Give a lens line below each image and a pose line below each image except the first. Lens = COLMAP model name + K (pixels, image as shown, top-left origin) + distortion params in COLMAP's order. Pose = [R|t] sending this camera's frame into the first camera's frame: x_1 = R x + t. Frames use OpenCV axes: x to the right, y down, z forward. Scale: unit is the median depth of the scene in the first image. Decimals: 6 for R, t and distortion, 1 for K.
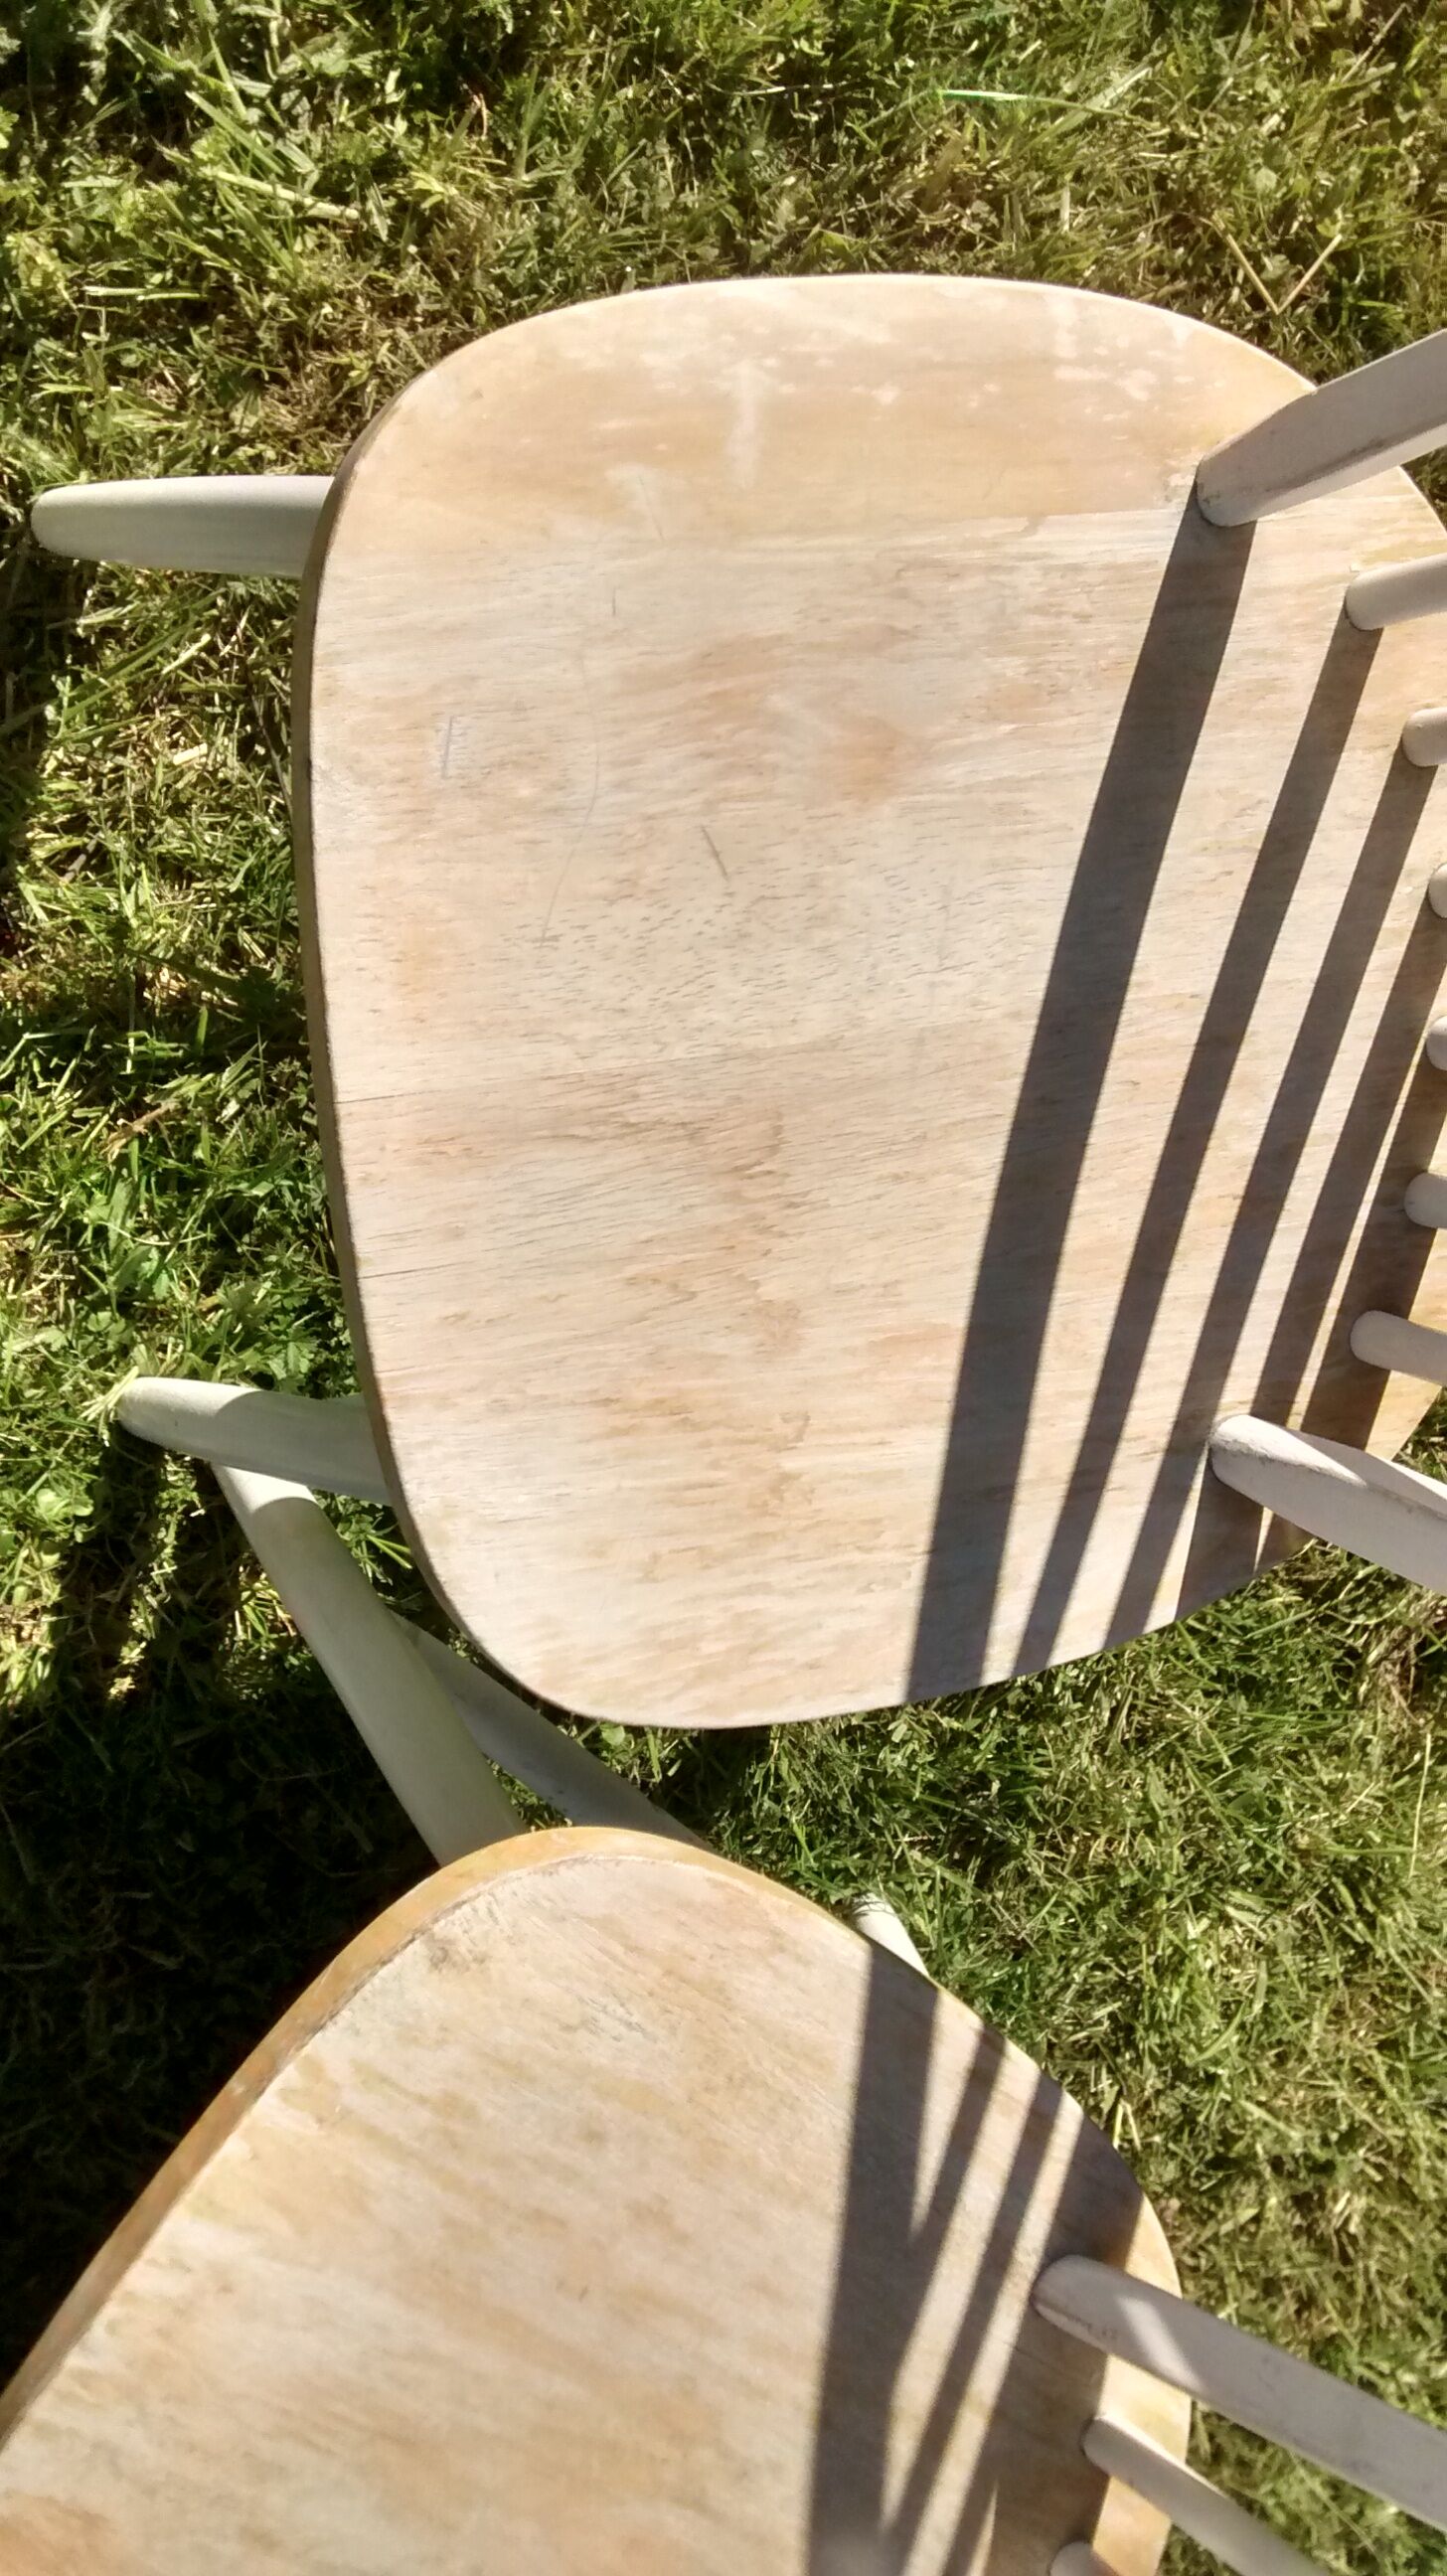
lens RADIAL K [[2448.3, 0, 807.2], [0, 2448.3, 1289.0], [0, 0, 1]] dist [0.056891, -0.120383]
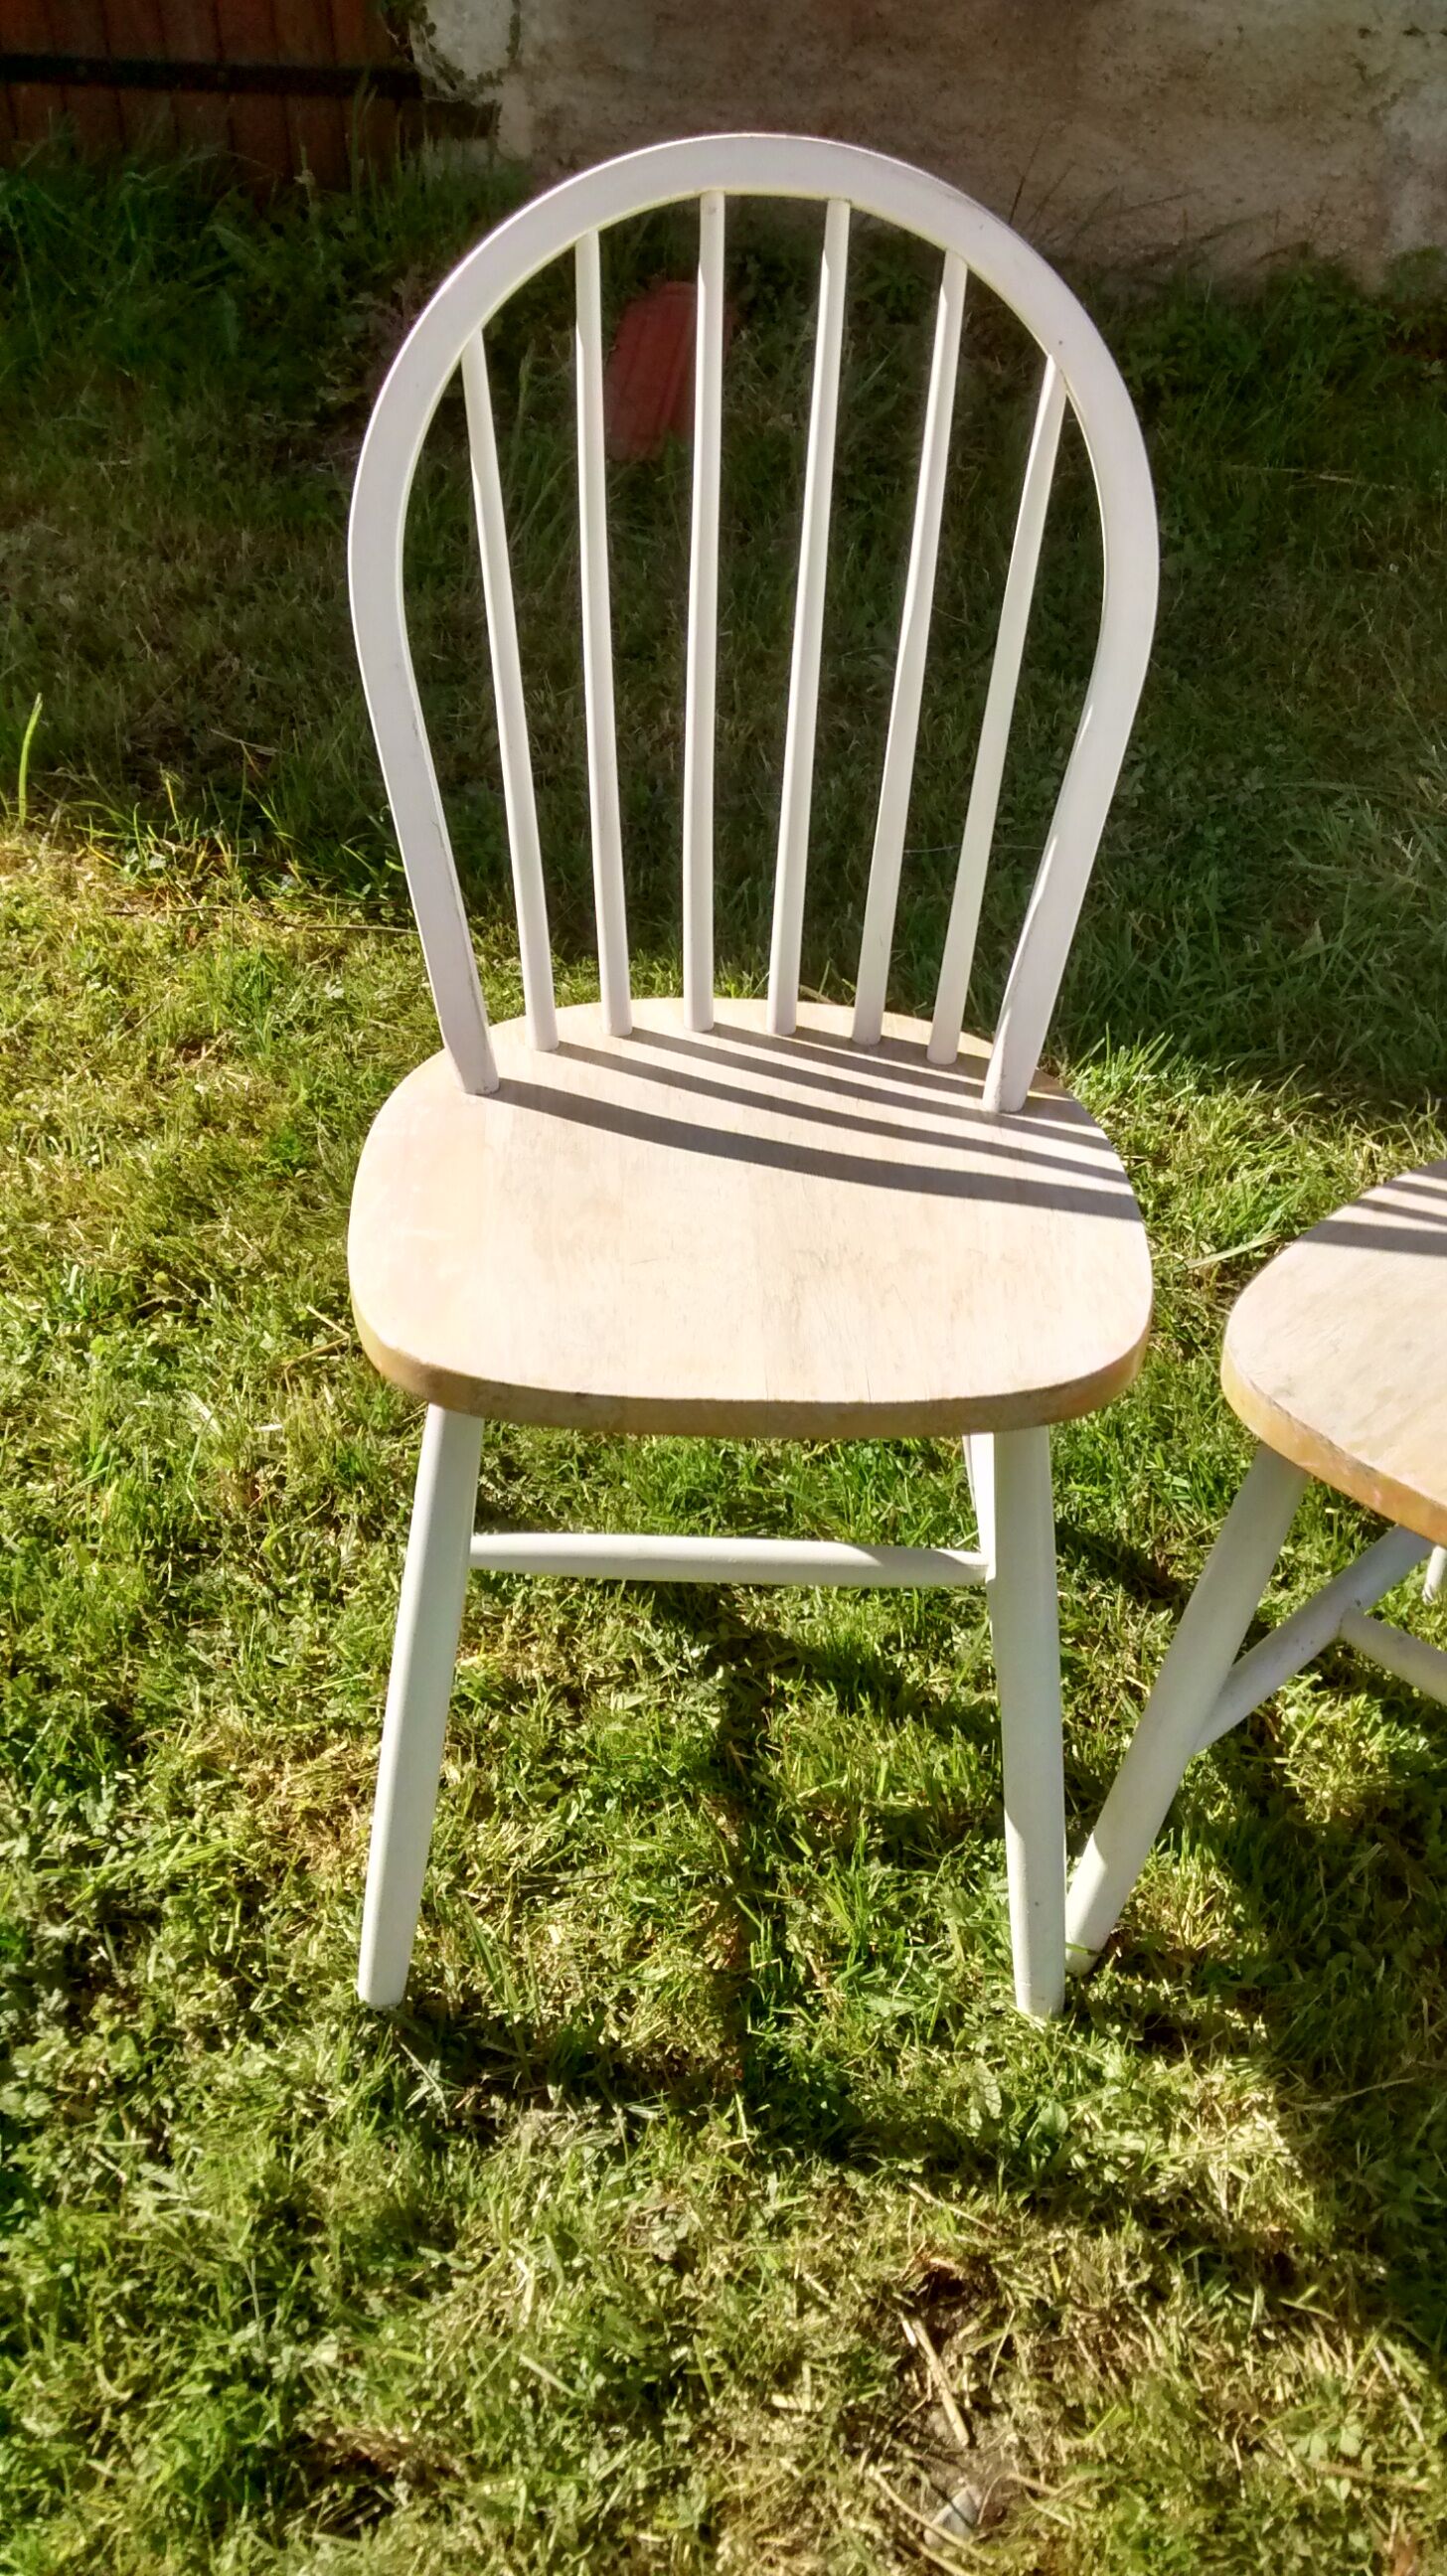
lens RADIAL K [[2448.3, 0, 807.2], [0, 2448.3, 1289.0], [0, 0, 1]] dist [0.056891, -0.120383]
pose [[0.041516, -0.838105, 0.543927, -0.894449], [0.989521, -0.040860, -0.138485, 0.164067], [0.138290, 0.543977, 0.827626, -0.401073]]
